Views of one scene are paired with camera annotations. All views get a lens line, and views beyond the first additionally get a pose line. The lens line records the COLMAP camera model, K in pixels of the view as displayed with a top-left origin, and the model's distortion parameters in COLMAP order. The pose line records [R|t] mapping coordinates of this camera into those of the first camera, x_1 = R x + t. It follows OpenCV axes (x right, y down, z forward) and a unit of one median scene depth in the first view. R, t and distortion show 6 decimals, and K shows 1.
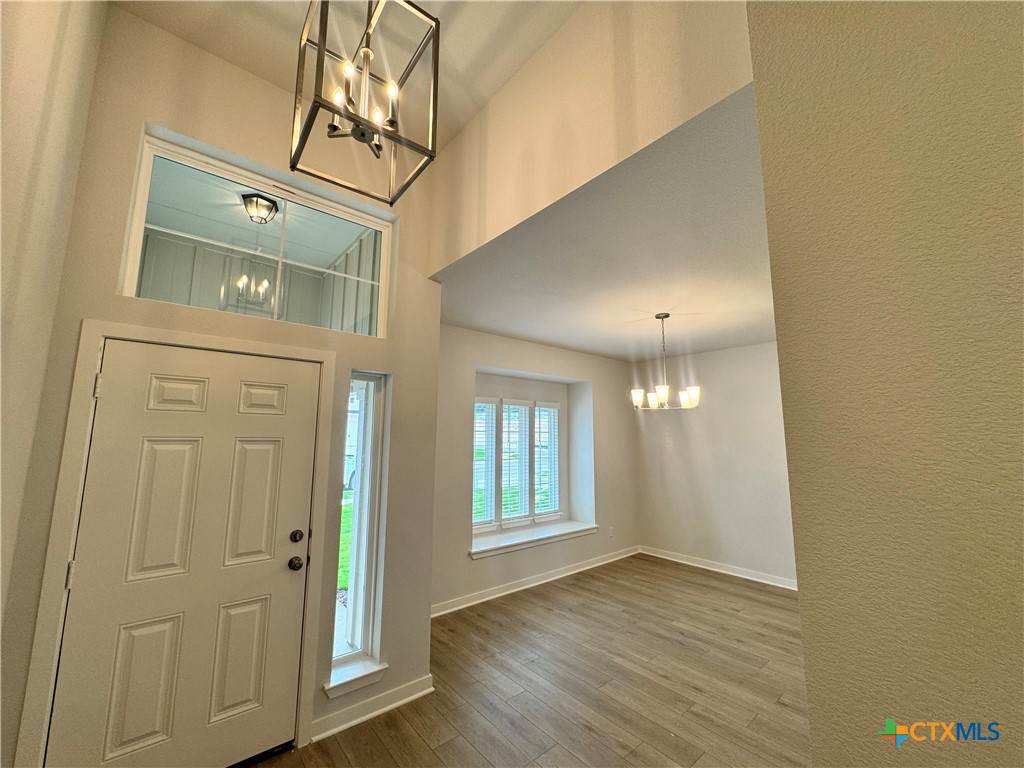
lens RADIAL K [[410.4, 0, 510.7], [0, 410.4, 385.3], [0, 0, 1]] dist [0.000960, 0.000249]
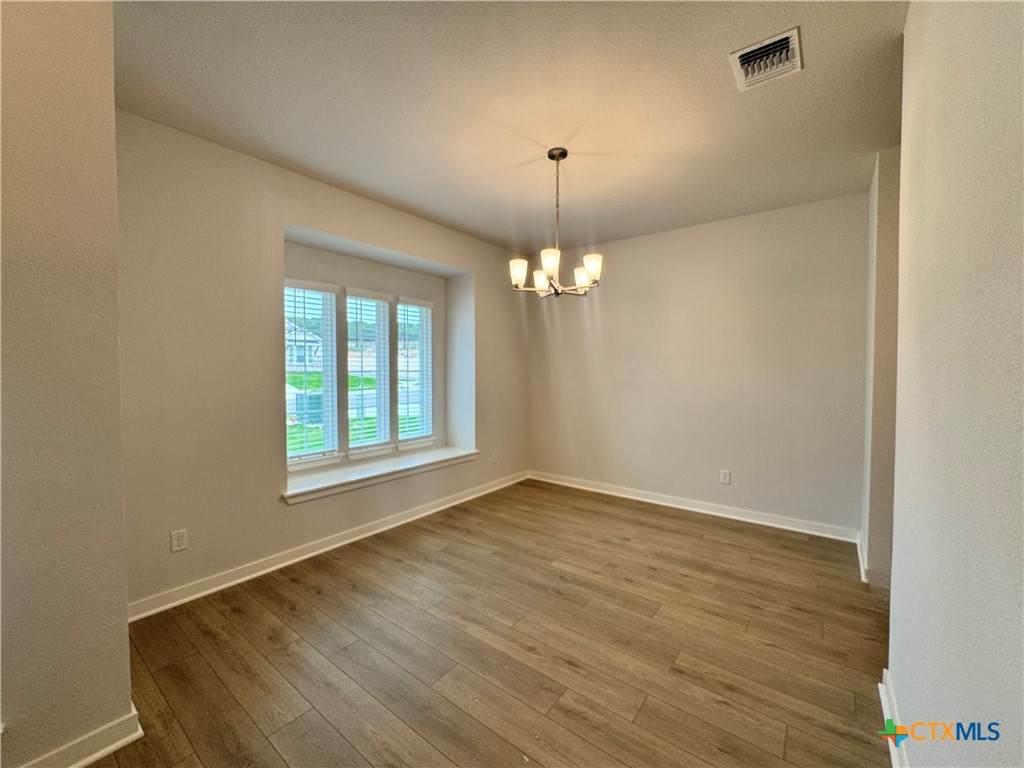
lens RADIAL K [[410.4, 0, 509.8], [0, 410.4, 384.5], [0, 0, 1]] dist [0.000960, 0.000249]
pose [[0.978504, -0.010563, 0.205959, 0.139991], [-0.023371, 0.986574, 0.161633, 0.098565], [-0.204901, -0.162972, 0.965119, 0.278597]]
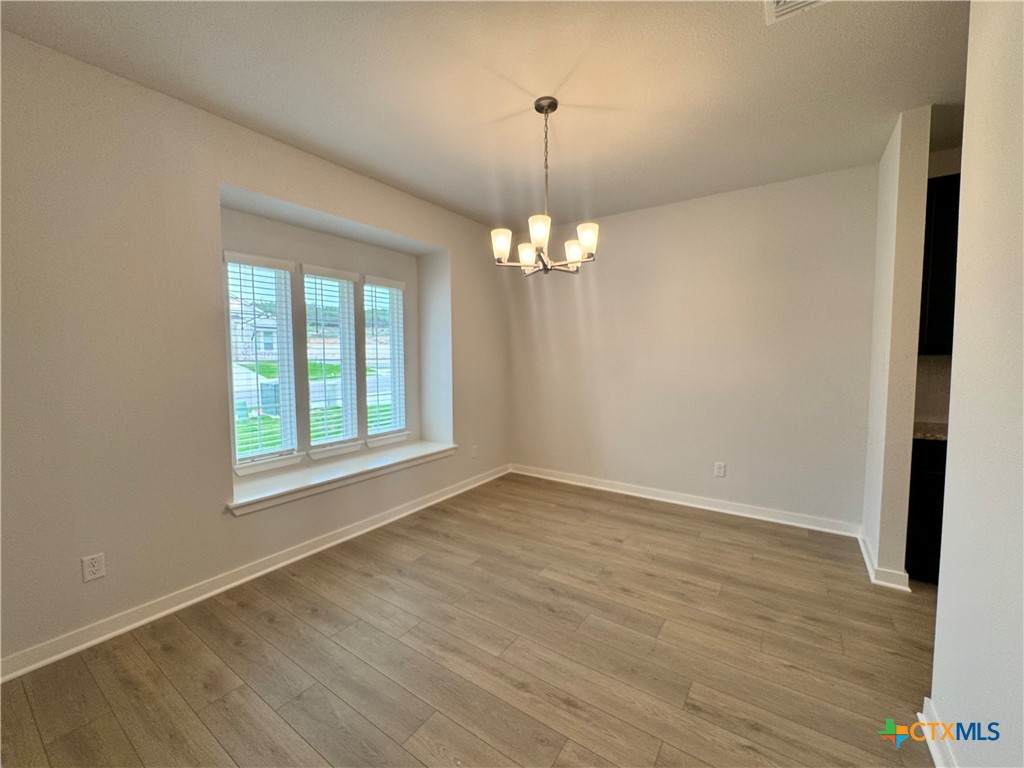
lens RADIAL K [[410.4, 0, 508.6], [0, 410.4, 383.8], [0, 0, 1]] dist [0.000960, 0.000249]
pose [[0.966023, -0.025968, 0.257149, 0.149863], [-0.024663, 0.981138, 0.191731, 0.107280], [-0.257277, -0.191558, 0.947161, 0.365002]]
